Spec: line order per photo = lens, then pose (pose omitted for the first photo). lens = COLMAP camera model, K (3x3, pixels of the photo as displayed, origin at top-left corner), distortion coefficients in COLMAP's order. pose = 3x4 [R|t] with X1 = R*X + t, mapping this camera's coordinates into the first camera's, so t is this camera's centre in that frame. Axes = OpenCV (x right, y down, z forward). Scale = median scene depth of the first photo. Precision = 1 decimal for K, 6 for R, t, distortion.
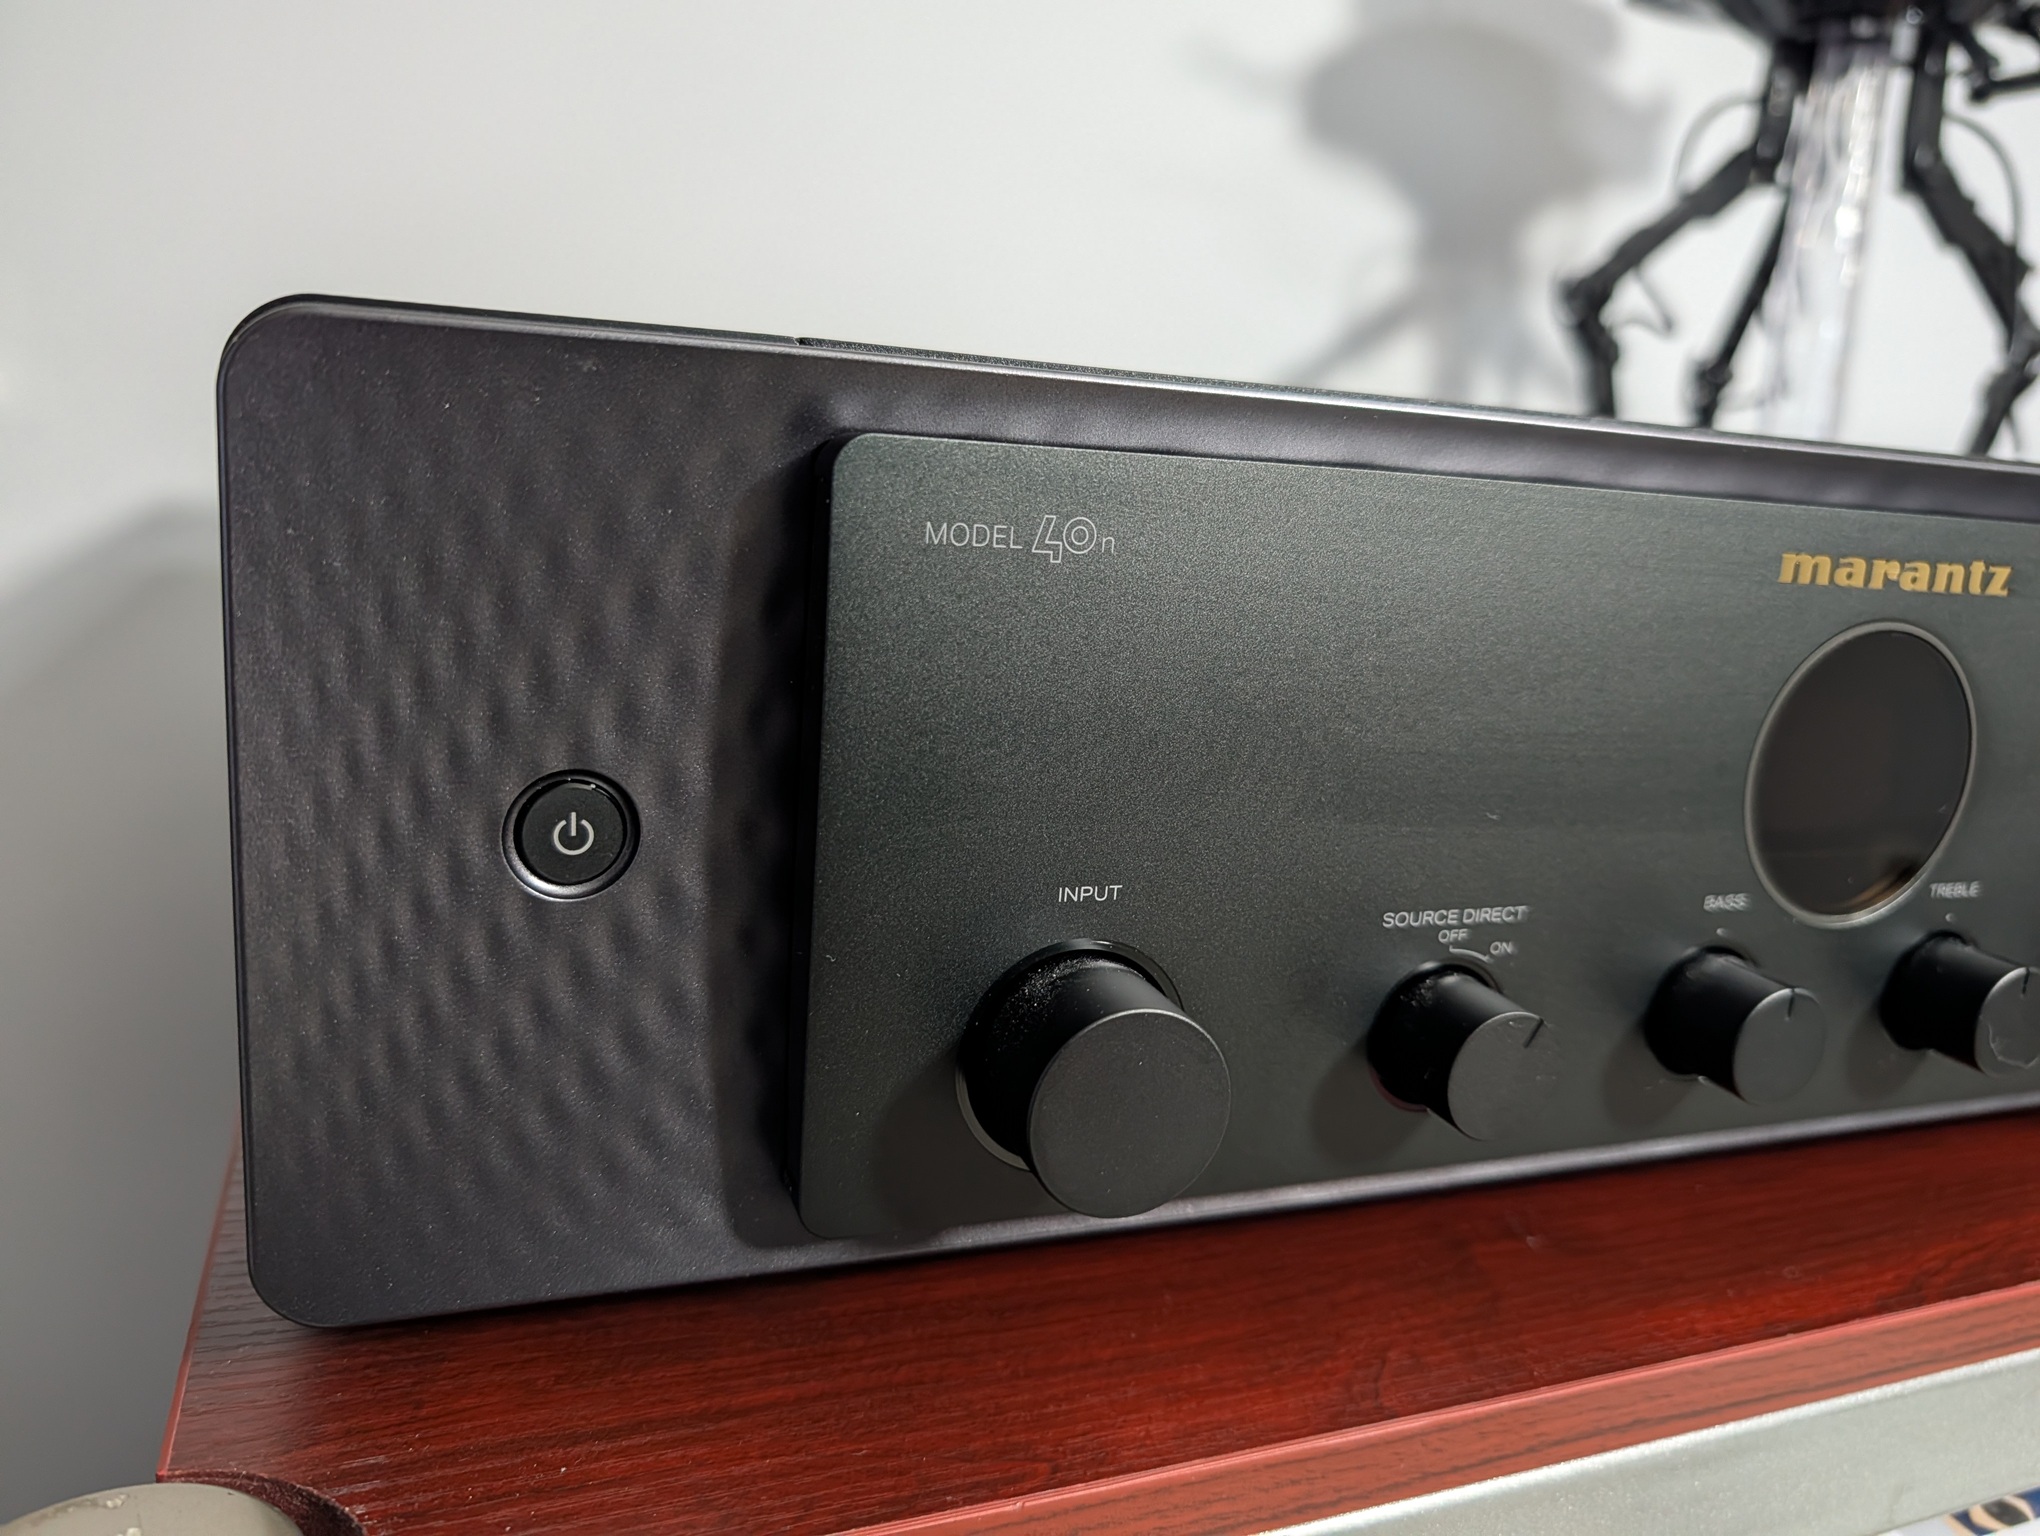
lens RADIAL K [[1503.3, 0, 1020.0], [0, 1503.3, 768.0], [0, 0, 1]] dist [0.001363, -0.002519]
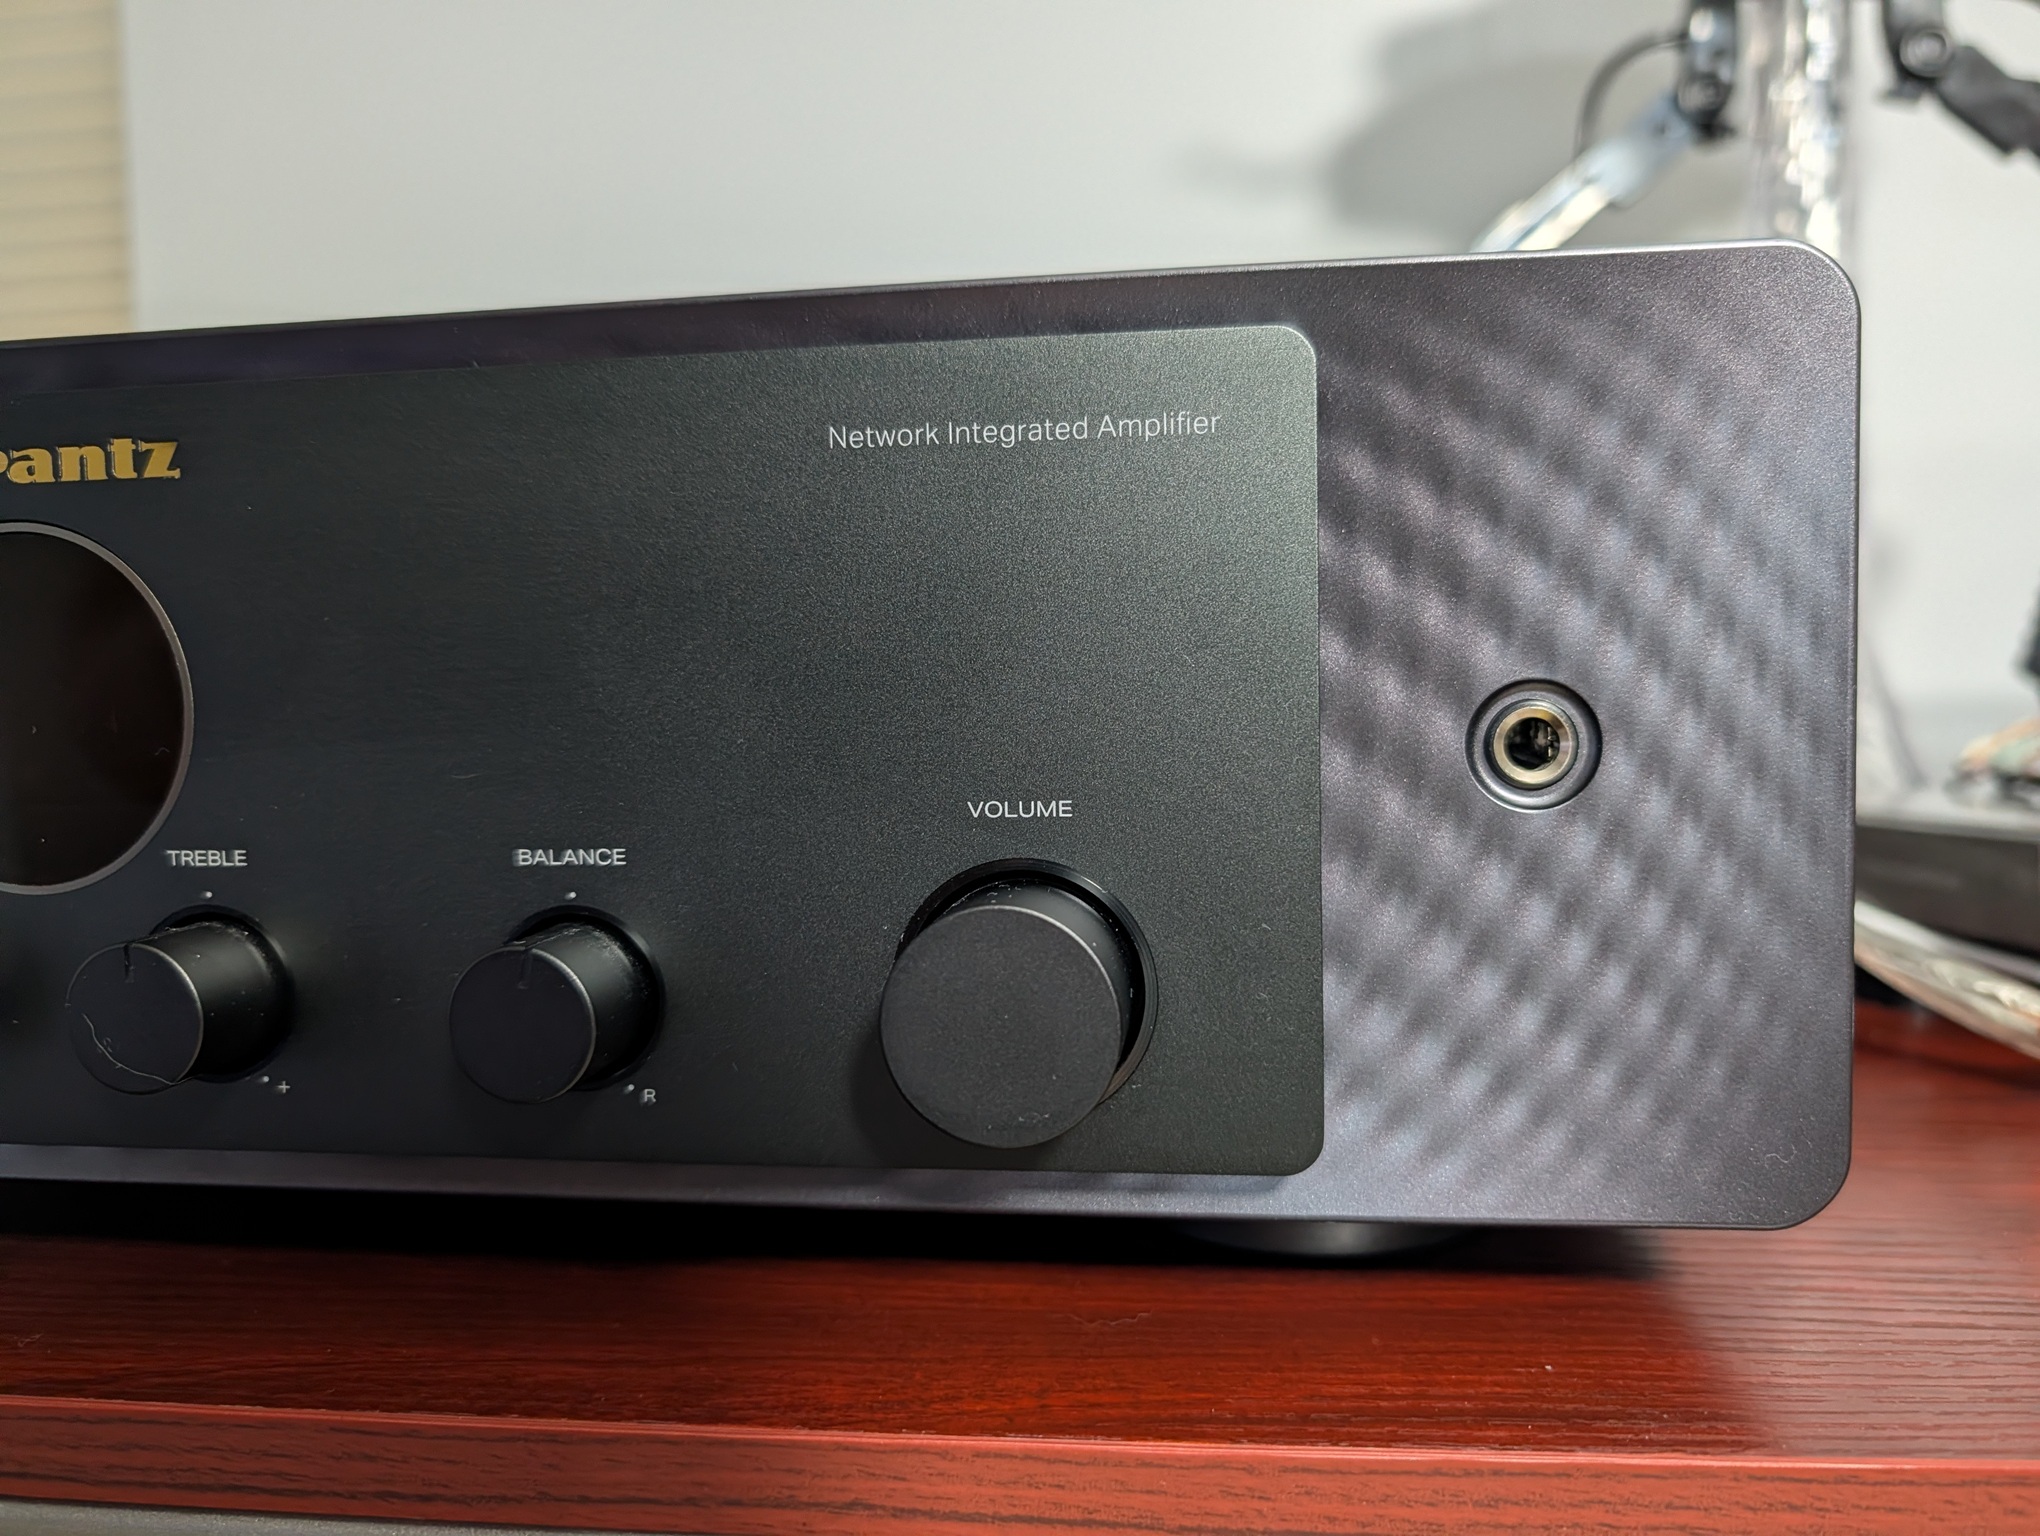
lens RADIAL K [[1463.1, 0, 1015.9], [0, 1463.1, 791.0], [0, 0, 1]] dist [-0.026433, 0.004551]
pose [[0.872367, -0.056417, -0.485585, 1.473713], [-0.012178, 0.990502, -0.136958, 0.157343], [0.488700, 0.125391, 0.863394, 0.602933]]
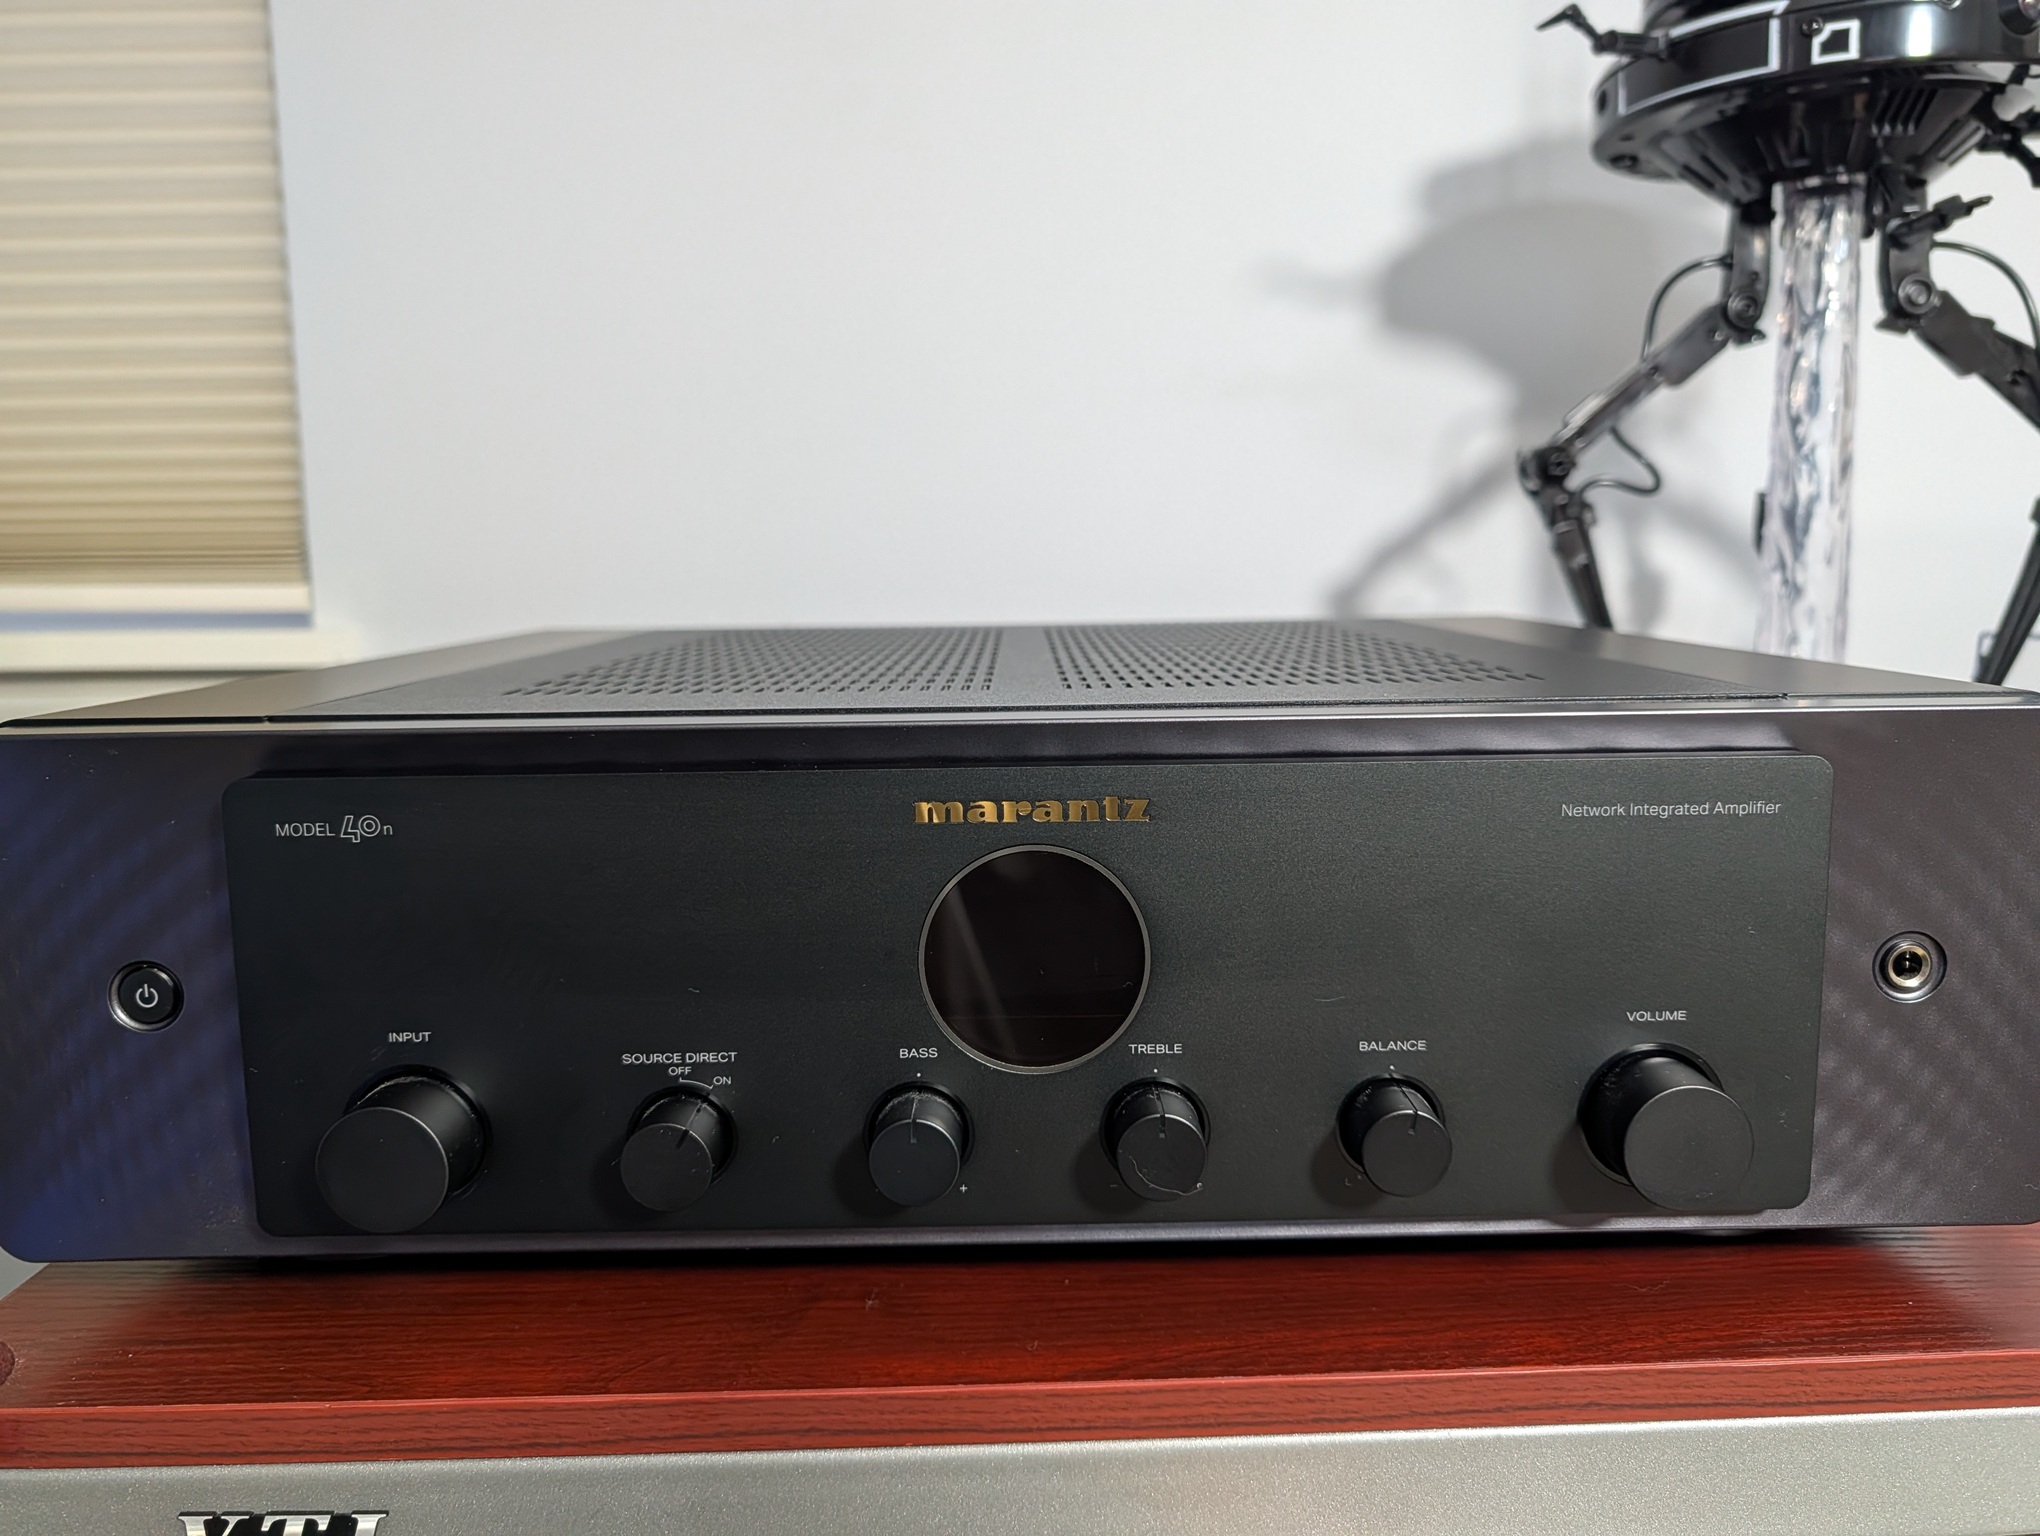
lens RADIAL K [[1418.4, 0, 1015.9], [0, 1418.4, 762.4], [0, 0, 1]] dist [-0.001666, -0.004048]
pose [[0.931338, -0.037332, -0.362237, 1.040300], [0.010545, 0.997079, -0.075647, -0.076975], [0.364003, 0.066633, 0.929011, -0.185358]]
